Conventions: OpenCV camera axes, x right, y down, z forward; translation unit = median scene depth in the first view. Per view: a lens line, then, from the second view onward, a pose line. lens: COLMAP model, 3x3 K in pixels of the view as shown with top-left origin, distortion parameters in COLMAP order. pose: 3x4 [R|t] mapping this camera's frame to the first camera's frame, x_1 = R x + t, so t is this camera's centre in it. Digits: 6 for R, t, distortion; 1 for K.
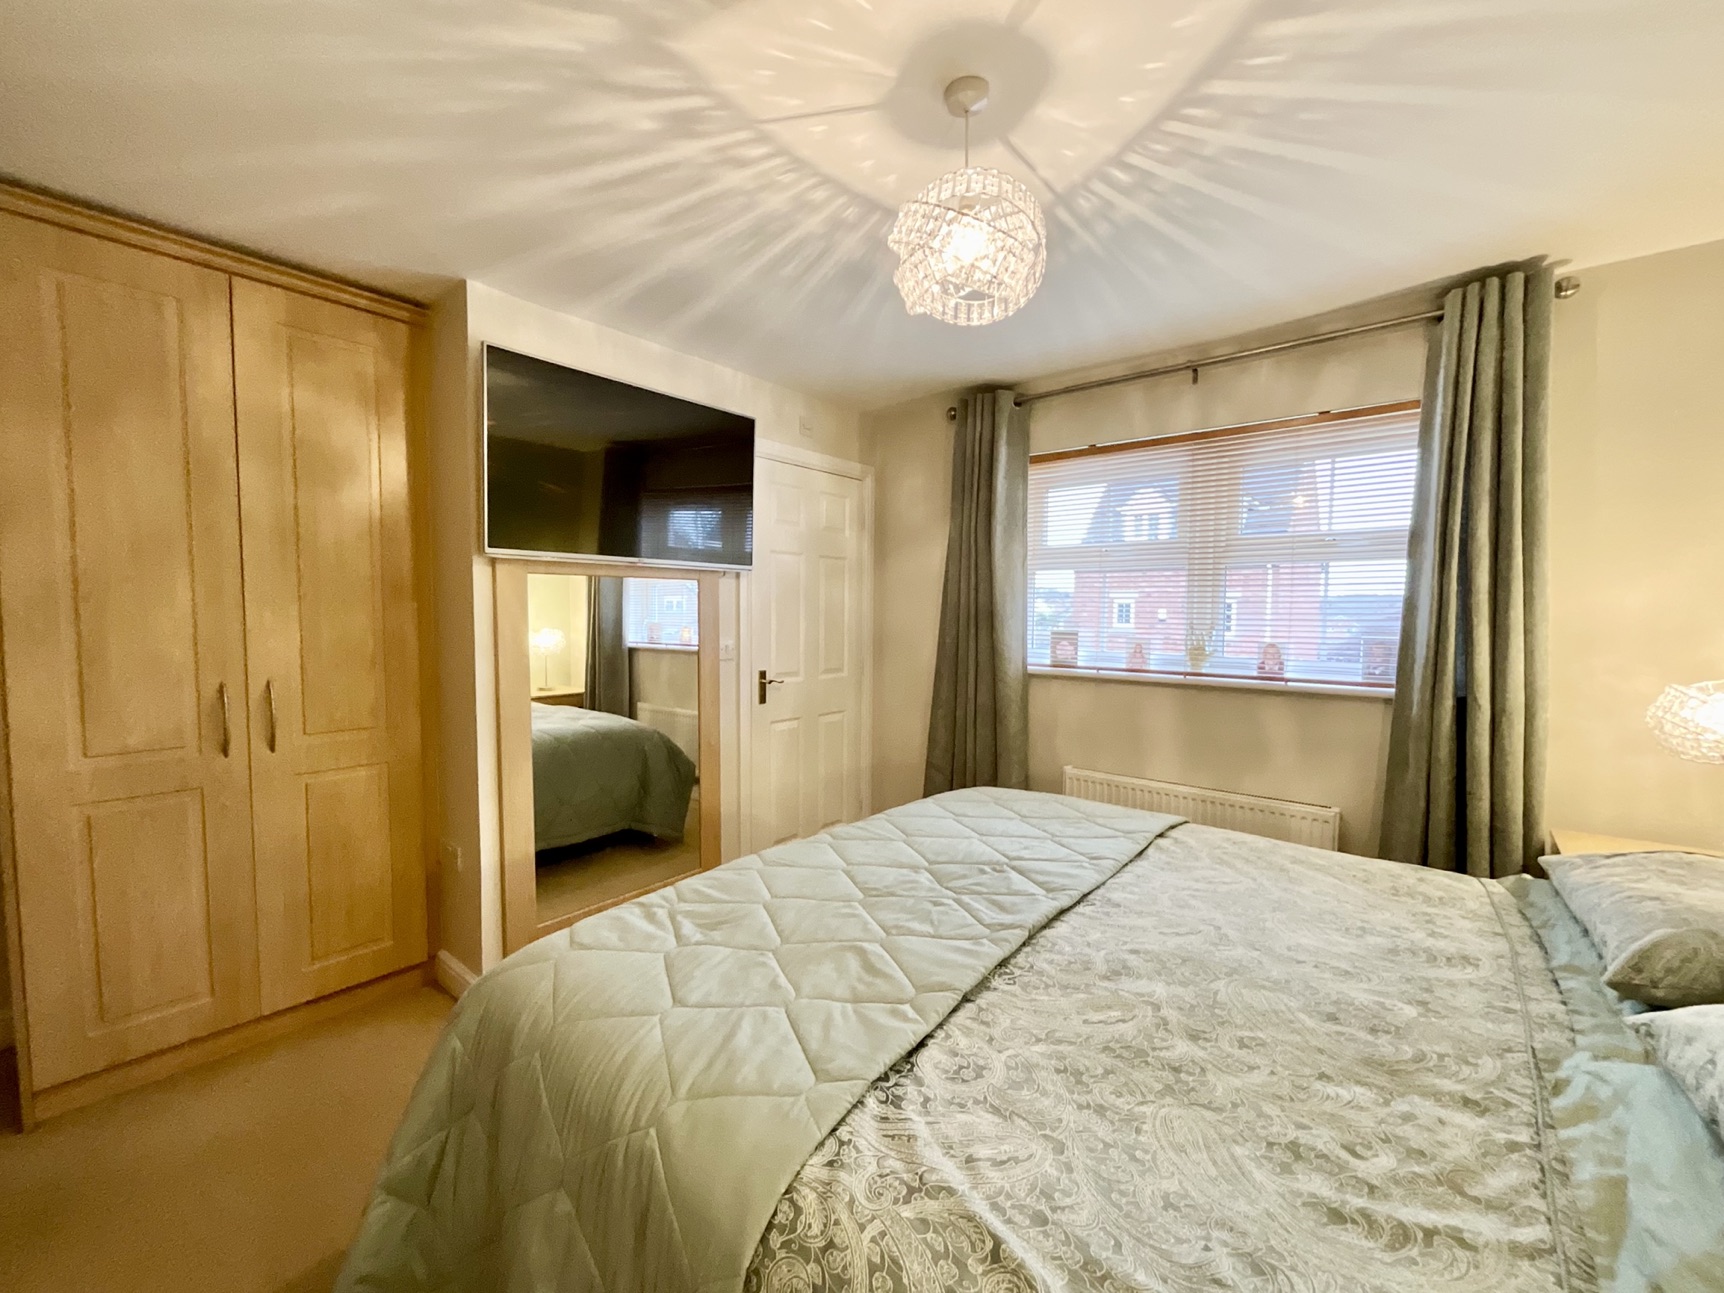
lens RADIAL K [[698.1, 0, 865.7], [0, 698.1, 649.9], [0, 0, 1]] dist [-0.006501, 0.002602]
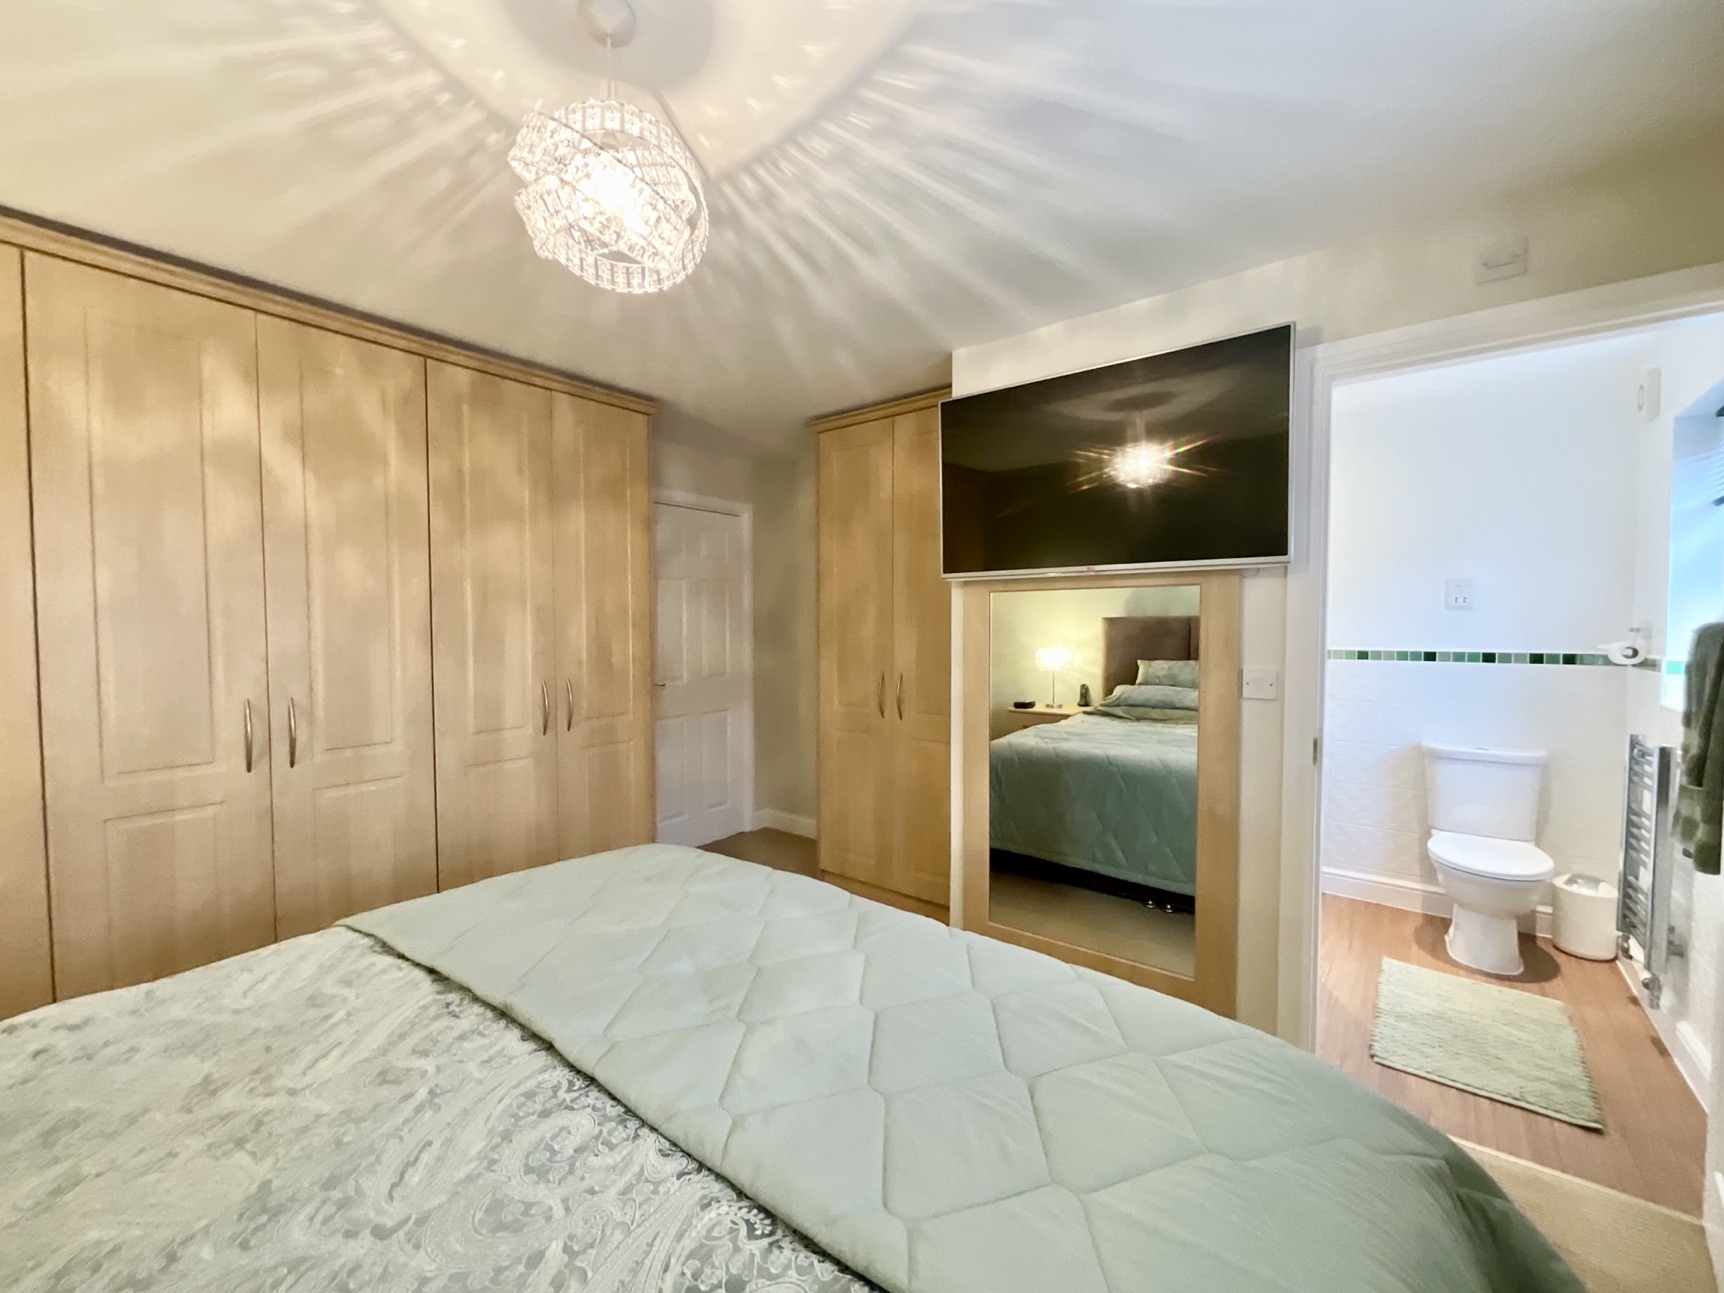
lens RADIAL K [[698.1, 0, 856.2], [0, 698.1, 647.5], [0, 0, 1]] dist [-0.006501, 0.002602]
pose [[0.022763, 0.024379, -0.999444, 0.750155], [-0.058551, 0.998019, 0.023010, -0.046045], [0.998025, 0.057995, 0.024146, 0.970850]]
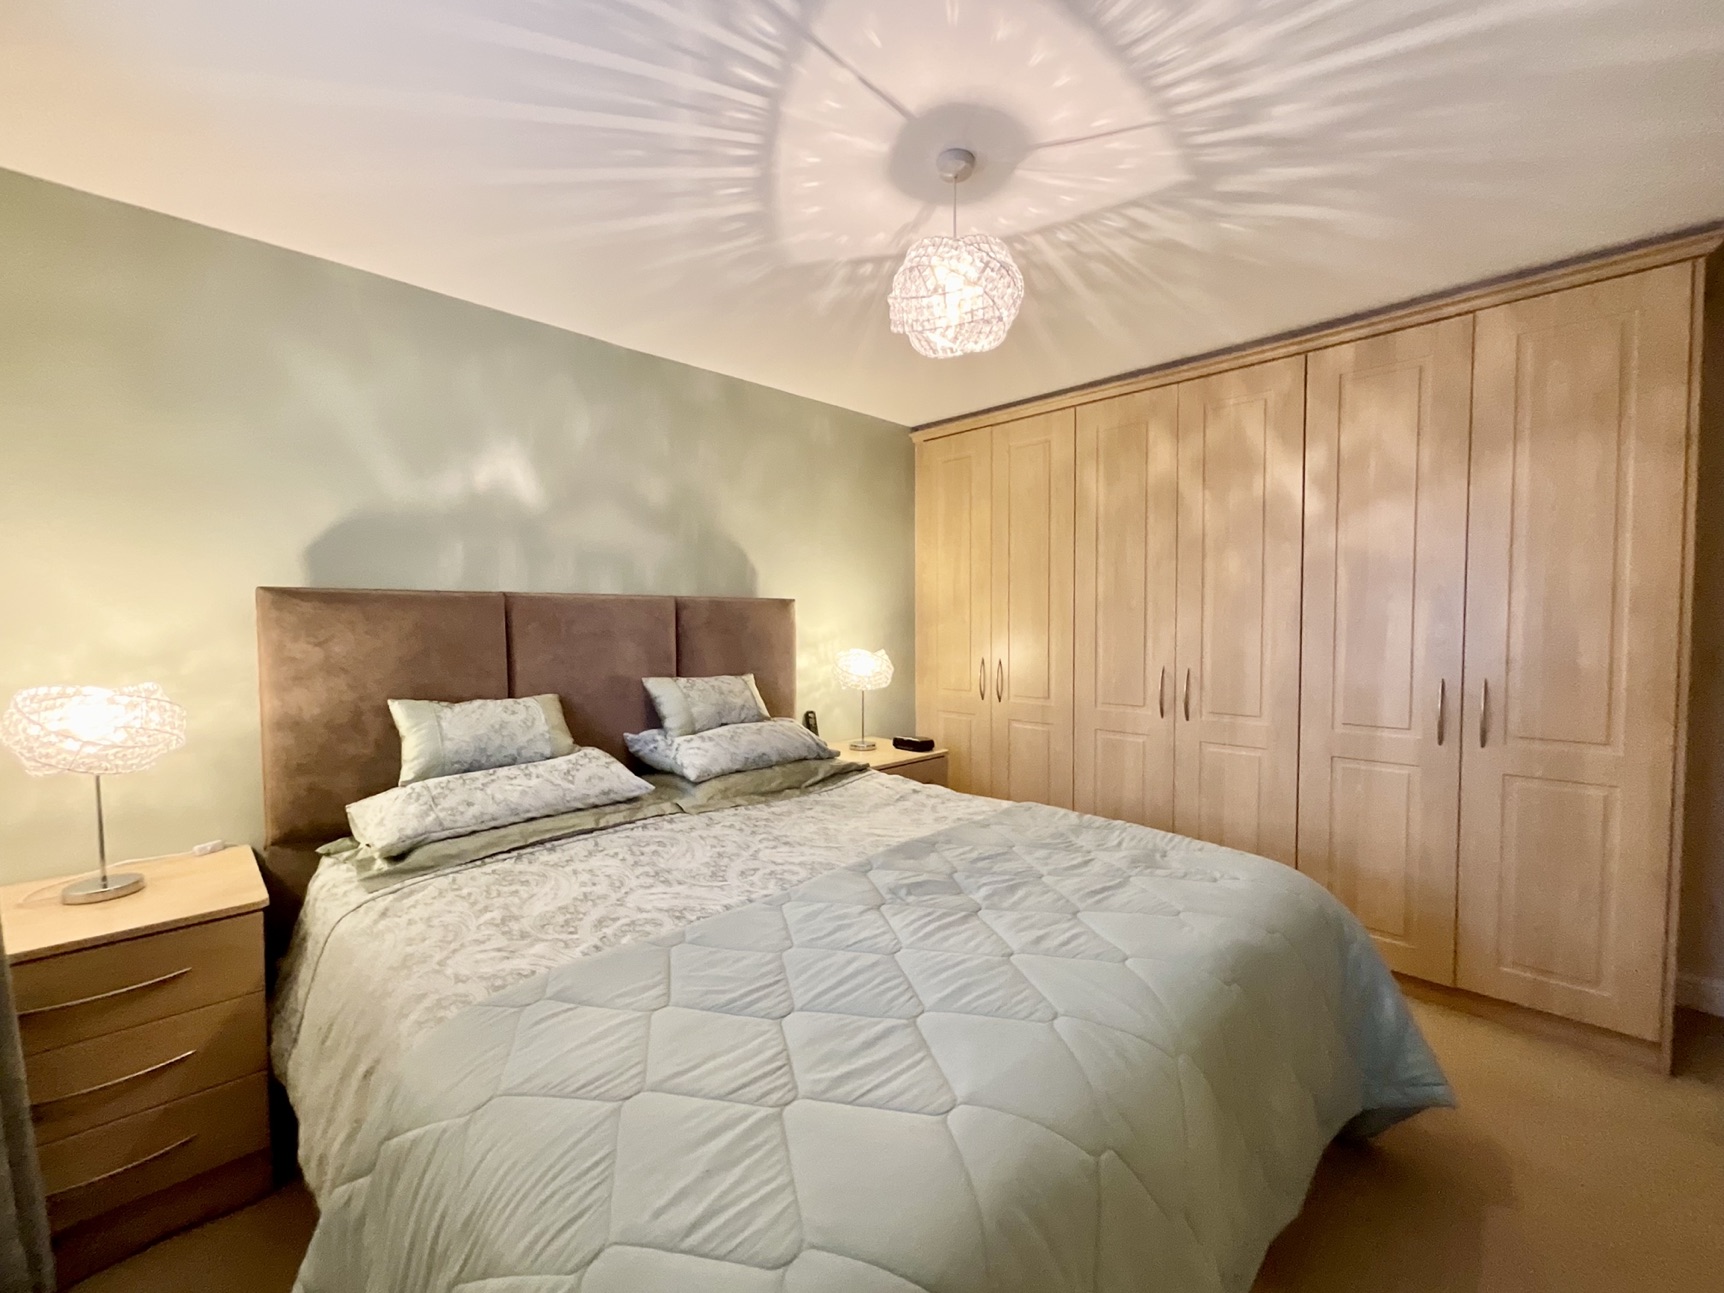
lens RADIAL K [[698.1, 0, 867.2], [0, 698.1, 648.9], [0, 0, 1]] dist [-0.006501, 0.002602]
pose [[-0.995810, -0.006124, 0.091239, 0.133248], [0.003334, 0.994660, 0.103154, -0.083504], [-0.091383, 0.103026, -0.990472, 1.641532]]
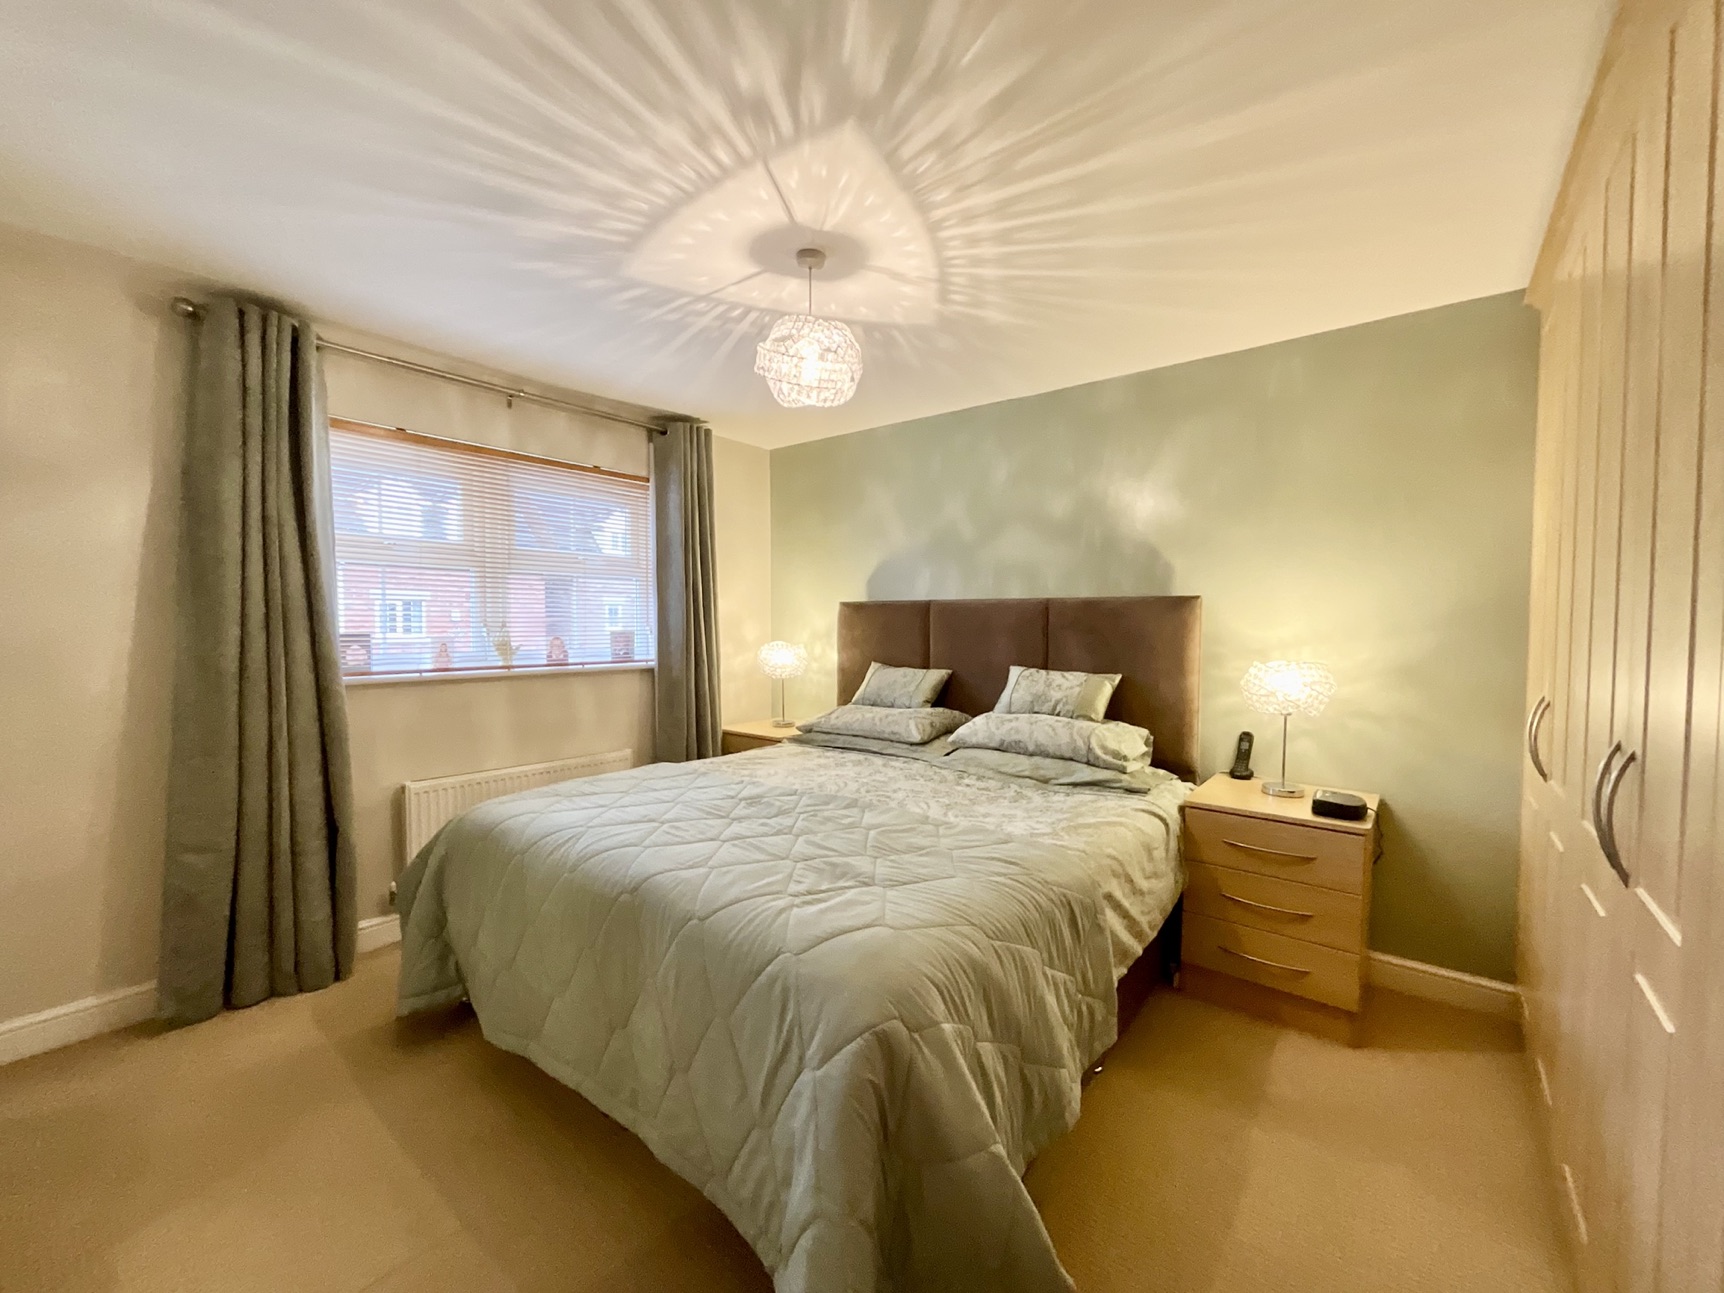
lens RADIAL K [[698.1, 0, 850.7], [0, 698.1, 647.4], [0, 0, 1]] dist [-0.006501, 0.002602]
pose [[-0.009602, -0.042666, 0.999043, -1.000399], [0.053468, 0.997638, 0.043120, -0.023816], [-0.998523, 0.053831, -0.007298, 0.709297]]
